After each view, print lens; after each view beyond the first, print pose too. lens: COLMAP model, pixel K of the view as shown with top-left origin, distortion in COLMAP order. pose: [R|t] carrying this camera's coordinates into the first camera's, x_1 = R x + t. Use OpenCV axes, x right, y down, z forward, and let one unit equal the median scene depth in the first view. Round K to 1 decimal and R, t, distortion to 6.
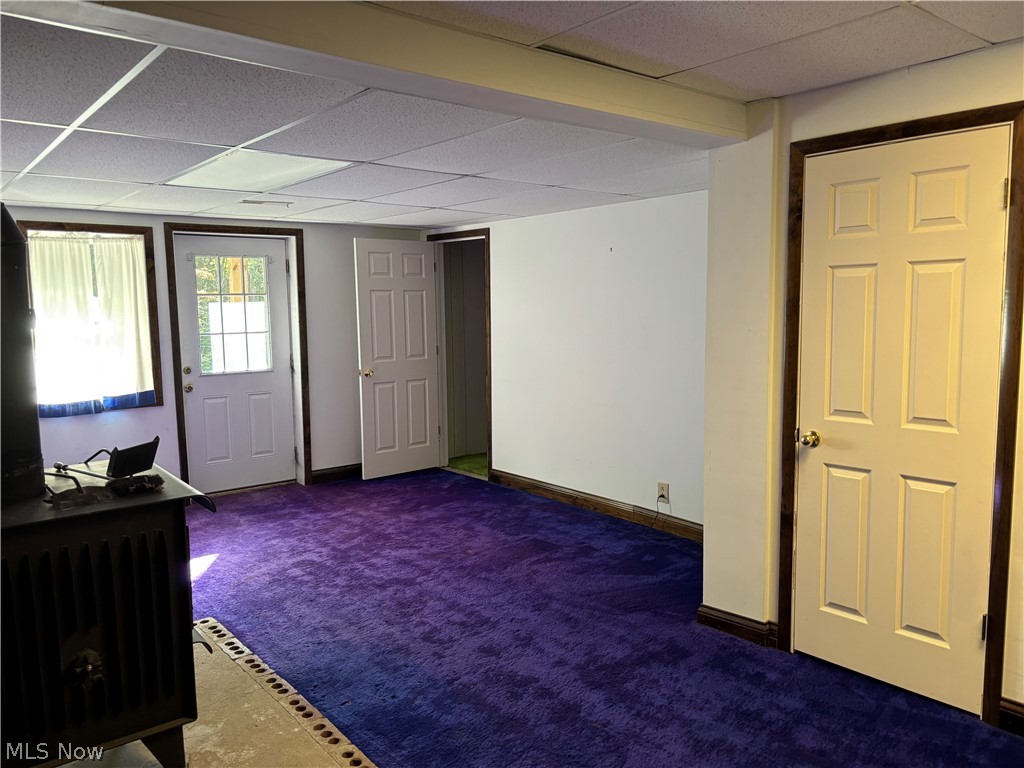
lens RADIAL K [[766.3, 0, 512.0], [0, 766.3, 384.0], [0, 0, 1]] dist [0.081133, -0.106953]
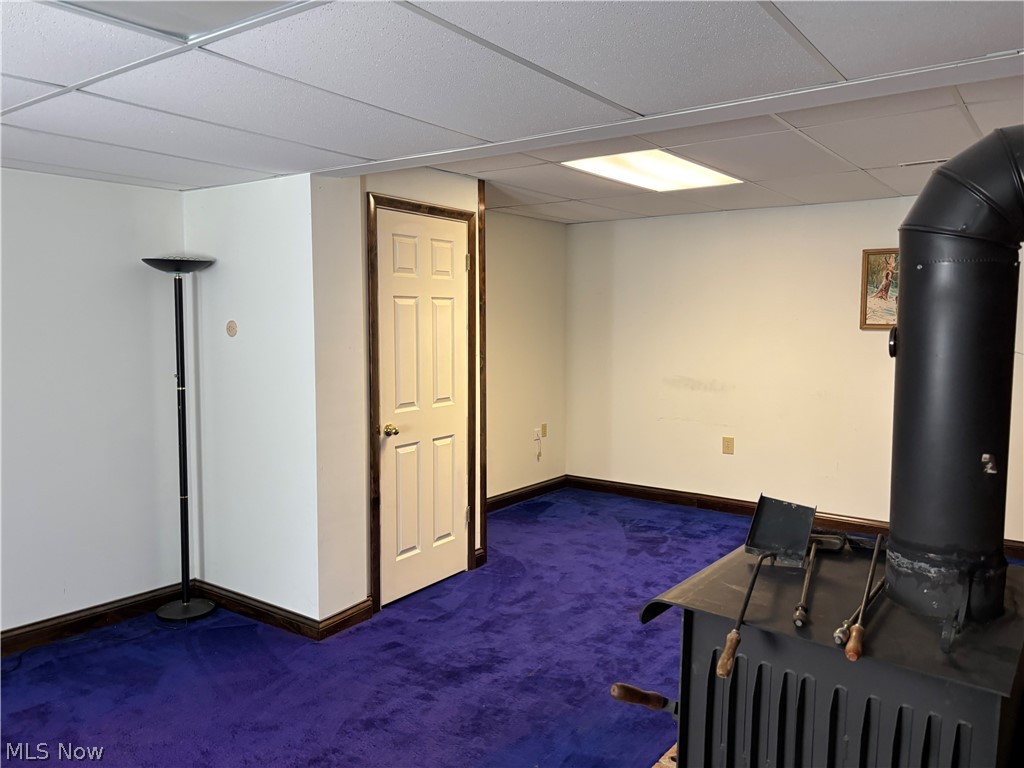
lens RADIAL K [[766.3, 0, 512.0], [0, 766.3, 384.0], [0, 0, 1]] dist [0.081133, -0.106953]
pose [[-0.260412, -0.061712, 0.963523, -0.896029], [0.101406, 0.990687, 0.090859, -0.100279], [-0.960157, 0.121368, -0.251729, 1.139106]]
